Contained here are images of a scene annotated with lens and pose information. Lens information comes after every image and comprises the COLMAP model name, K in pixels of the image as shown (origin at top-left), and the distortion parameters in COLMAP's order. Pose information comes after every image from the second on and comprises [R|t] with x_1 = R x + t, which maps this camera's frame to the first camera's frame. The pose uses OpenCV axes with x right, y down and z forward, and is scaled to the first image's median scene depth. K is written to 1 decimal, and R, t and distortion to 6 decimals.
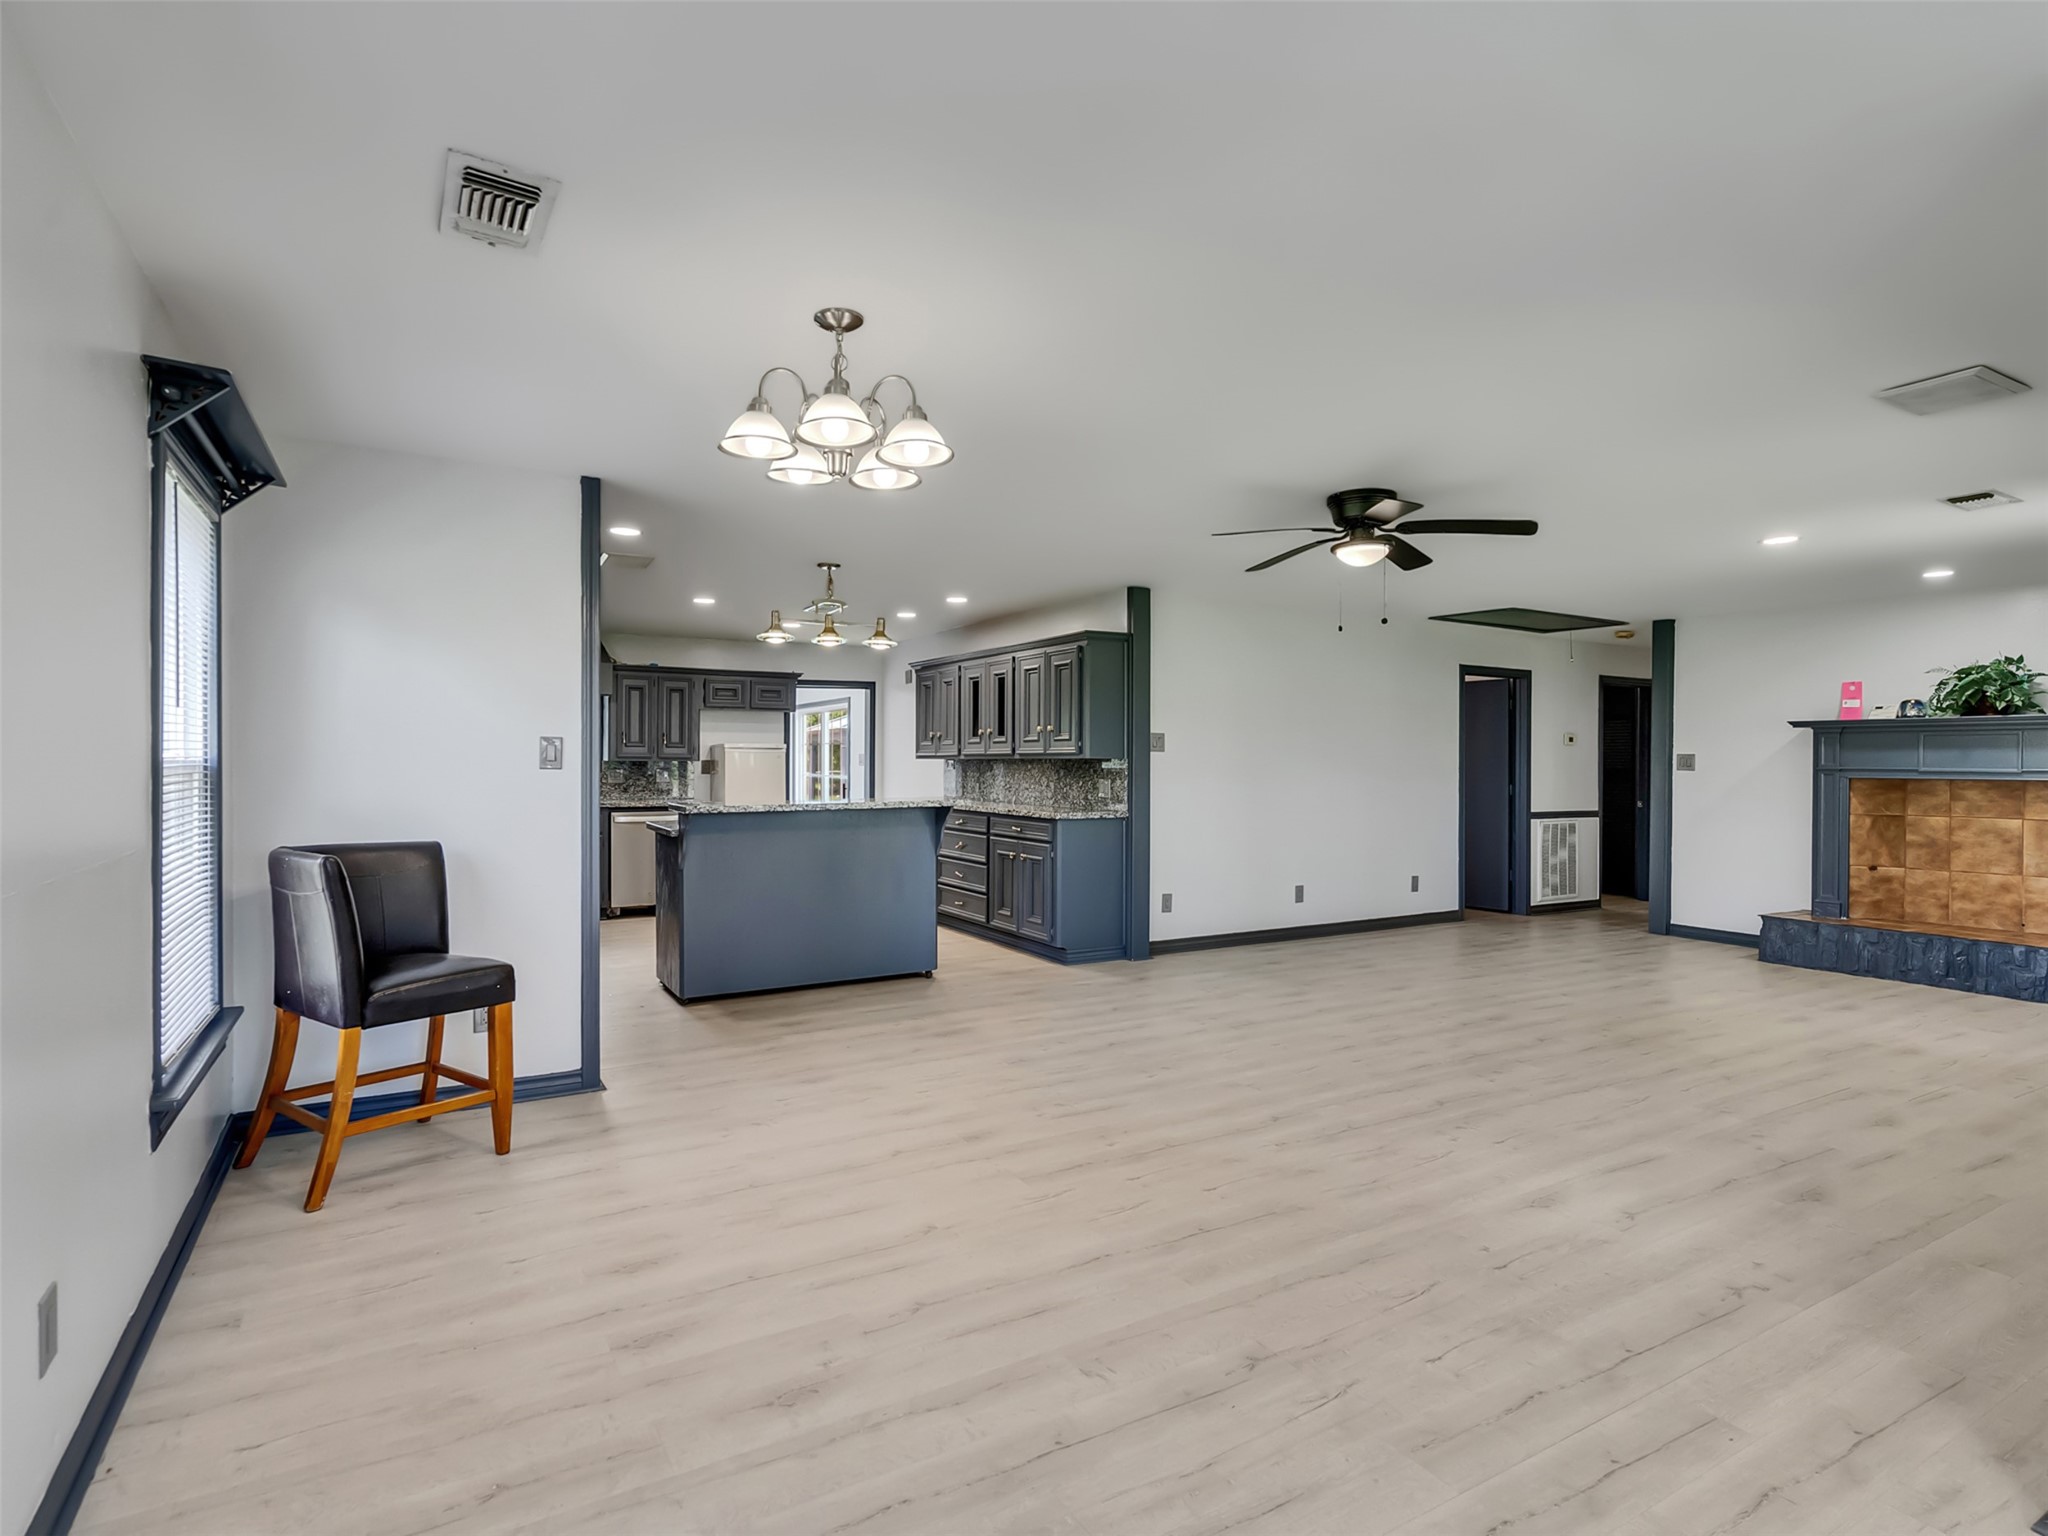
lens RADIAL K [[1047.5, 0, 1006.1], [0, 1047.5, 768.7], [0, 0, 1]] dist [-0.003270, 0.001696]
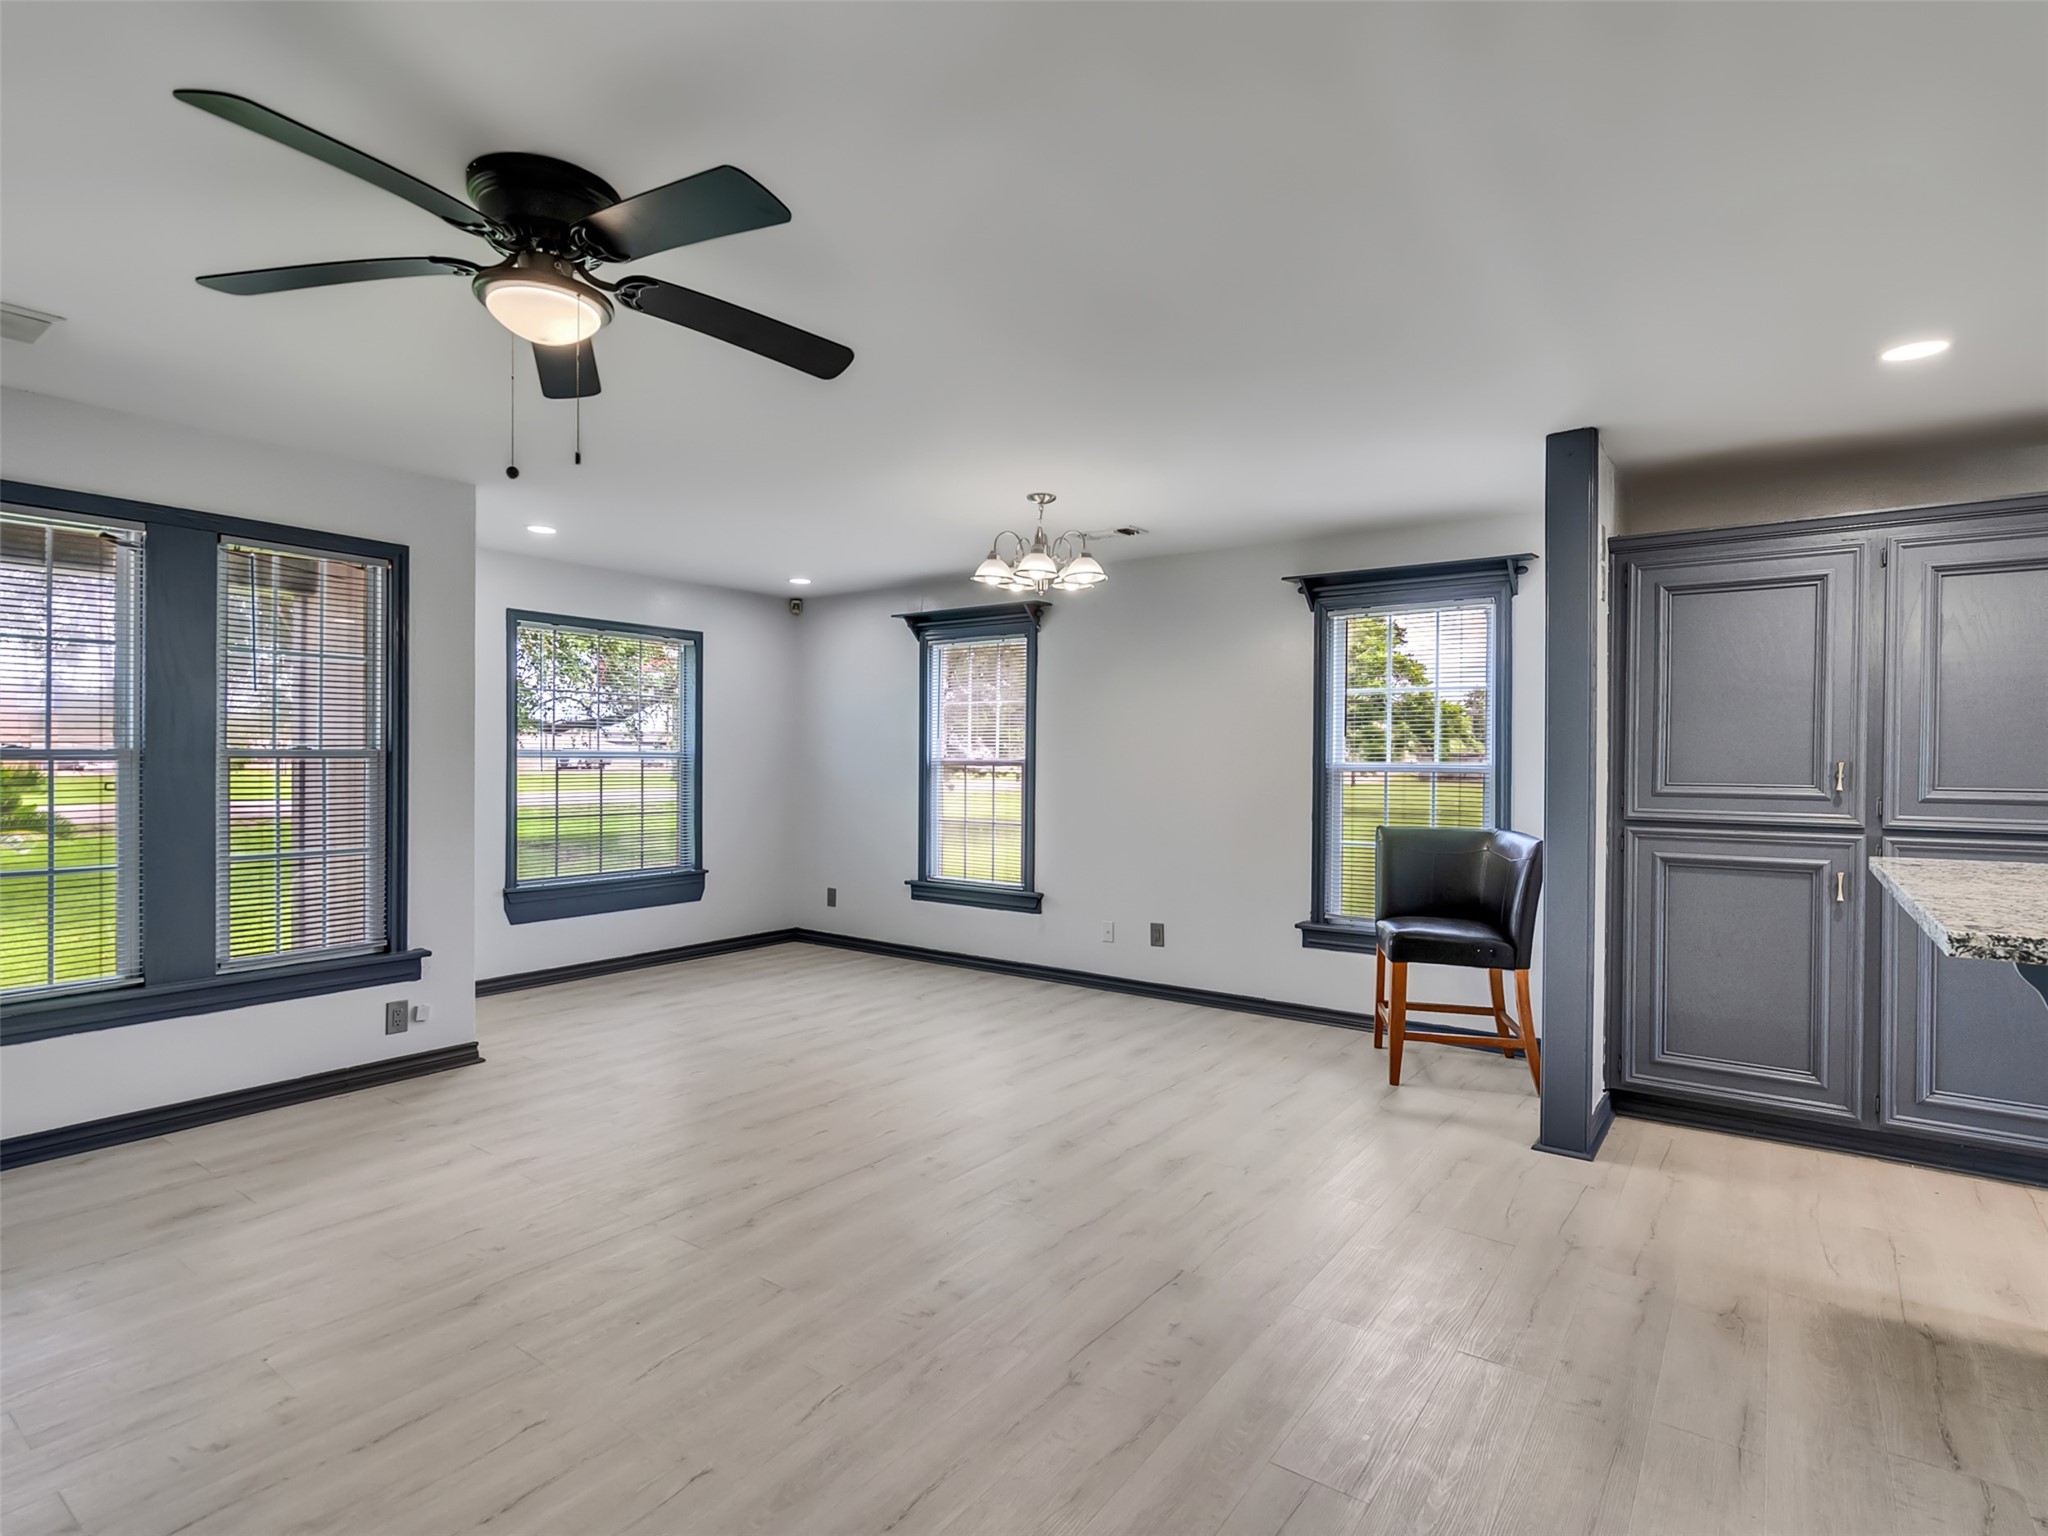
lens RADIAL K [[1047.5, 0, 1006.1], [0, 1047.5, 768.7], [0, 0, 1]] dist [-0.003270, 0.001696]
pose [[-0.917453, -0.007447, -0.397774, 0.438995], [-0.012621, 0.999866, 0.010389, -0.010227], [0.397643, 0.014552, -0.917425, 1.986388]]
